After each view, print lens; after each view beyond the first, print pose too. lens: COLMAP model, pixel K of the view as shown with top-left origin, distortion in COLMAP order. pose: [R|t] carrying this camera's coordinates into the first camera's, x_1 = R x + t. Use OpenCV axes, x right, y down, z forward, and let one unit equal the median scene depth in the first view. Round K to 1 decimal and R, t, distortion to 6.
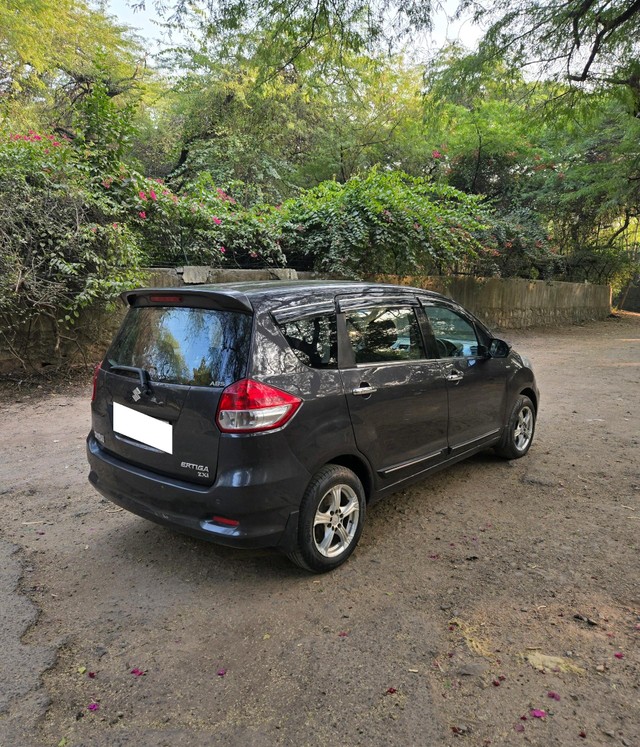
lens RADIAL K [[542.8, 0, 322.7], [0, 542.8, 372.0], [0, 0, 1]] dist [0.010063, -0.010520]
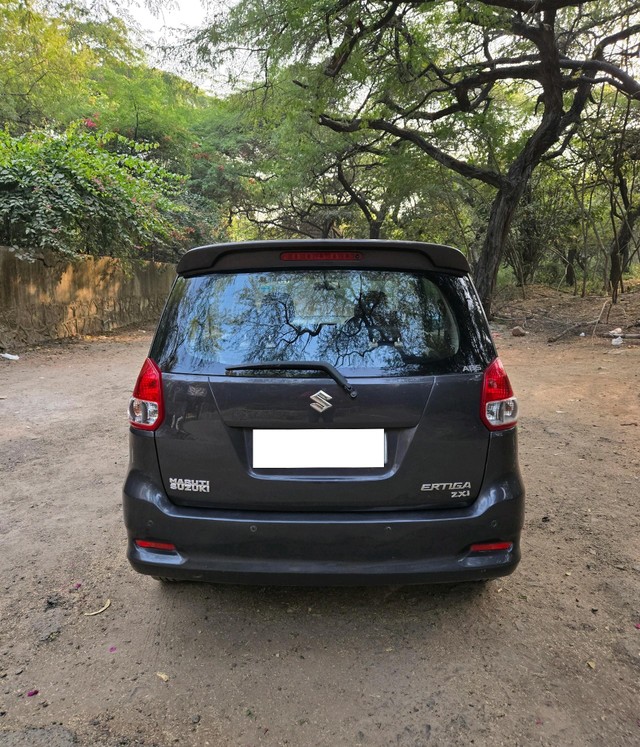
lens RADIAL K [[542.8, 0, 320.6], [0, 542.8, 371.9], [0, 0, 1]] dist [0.010063, -0.010520]
pose [[0.763554, -0.094614, 0.638775, -0.197281], [0.083343, 0.995373, 0.047808, -0.006342], [-0.640343, 0.016733, 0.767907, 0.133161]]
